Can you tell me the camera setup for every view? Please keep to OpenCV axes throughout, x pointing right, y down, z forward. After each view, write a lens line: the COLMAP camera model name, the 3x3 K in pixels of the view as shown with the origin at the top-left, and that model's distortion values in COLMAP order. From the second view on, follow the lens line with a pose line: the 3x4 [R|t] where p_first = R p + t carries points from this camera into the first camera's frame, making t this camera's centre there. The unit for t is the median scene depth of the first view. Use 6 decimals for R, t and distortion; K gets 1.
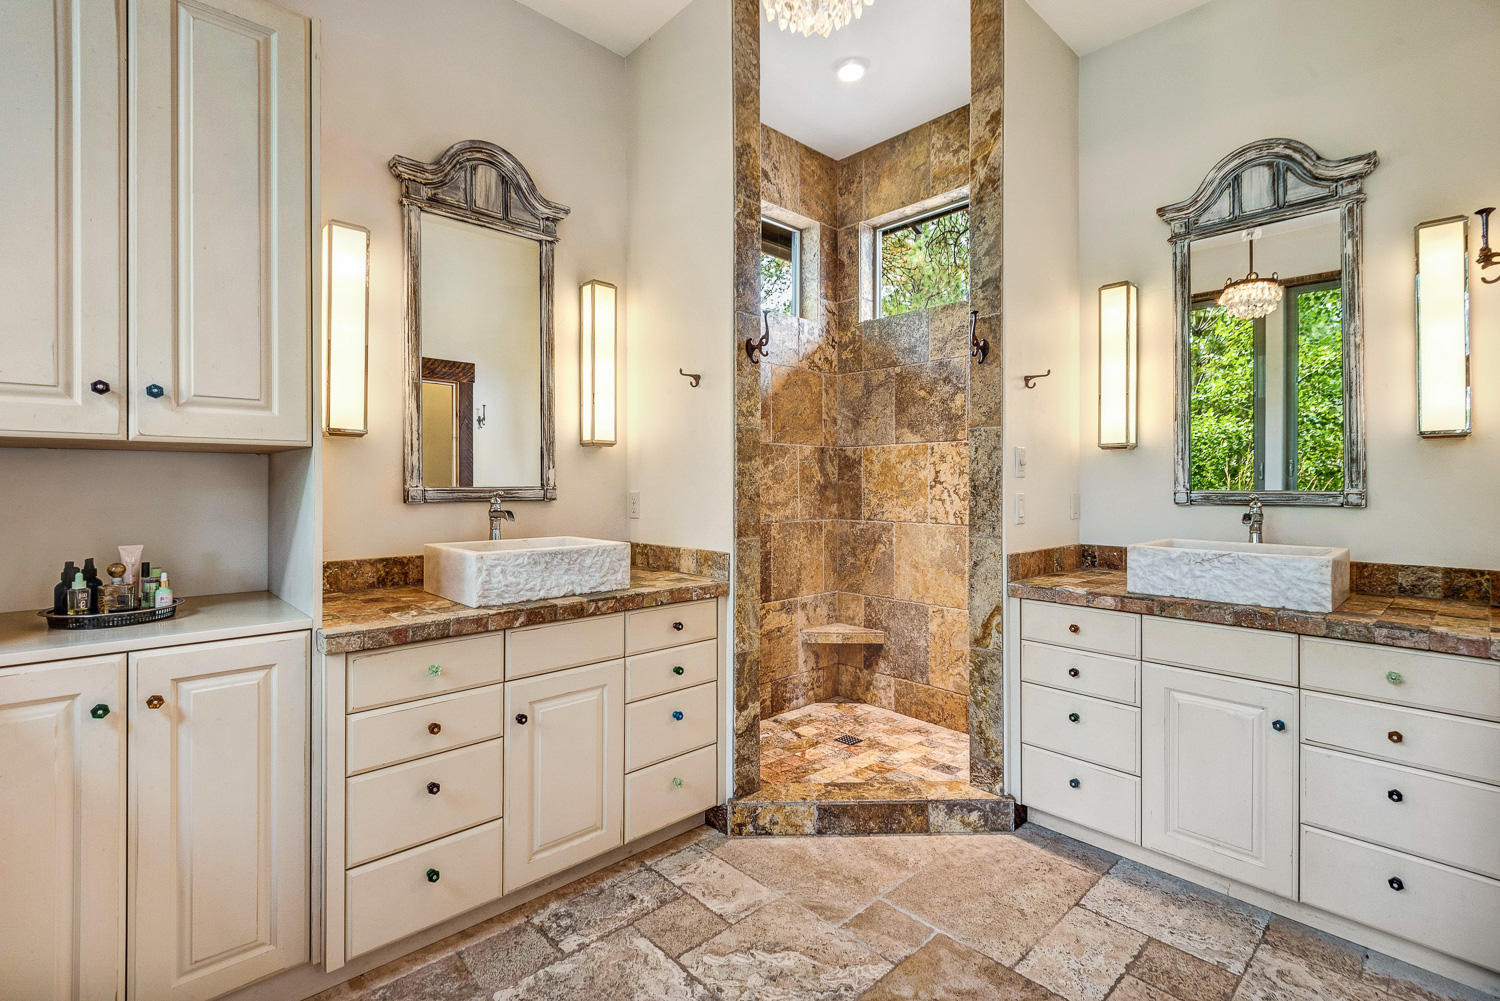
lens RADIAL K [[679.8, 0, 740.4], [0, 679.8, 487.2], [0, 0, 1]] dist [0.018010, -0.016451]
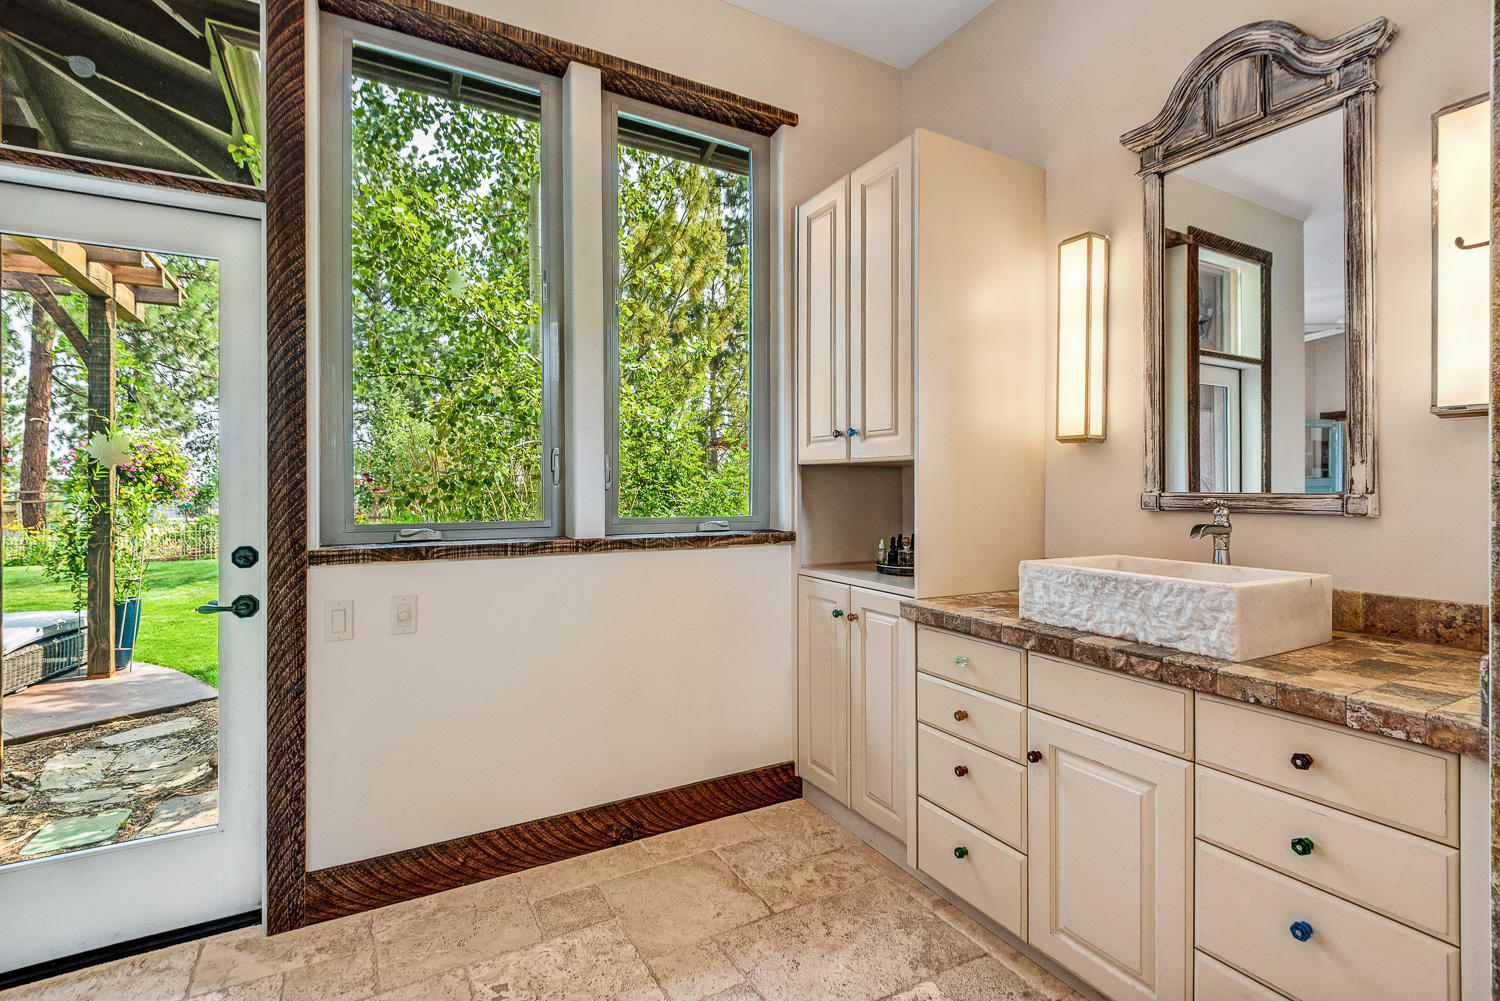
lens RADIAL K [[679.8, 0, 740.4], [0, 679.8, 487.2], [0, 0, 1]] dist [0.018010, -0.016451]
pose [[-0.242251, -0.000265, -0.970214, 0.570479], [-0.006460, 0.999978, 0.001340, -0.004060], [0.970192, 0.006592, -0.242247, 0.776331]]
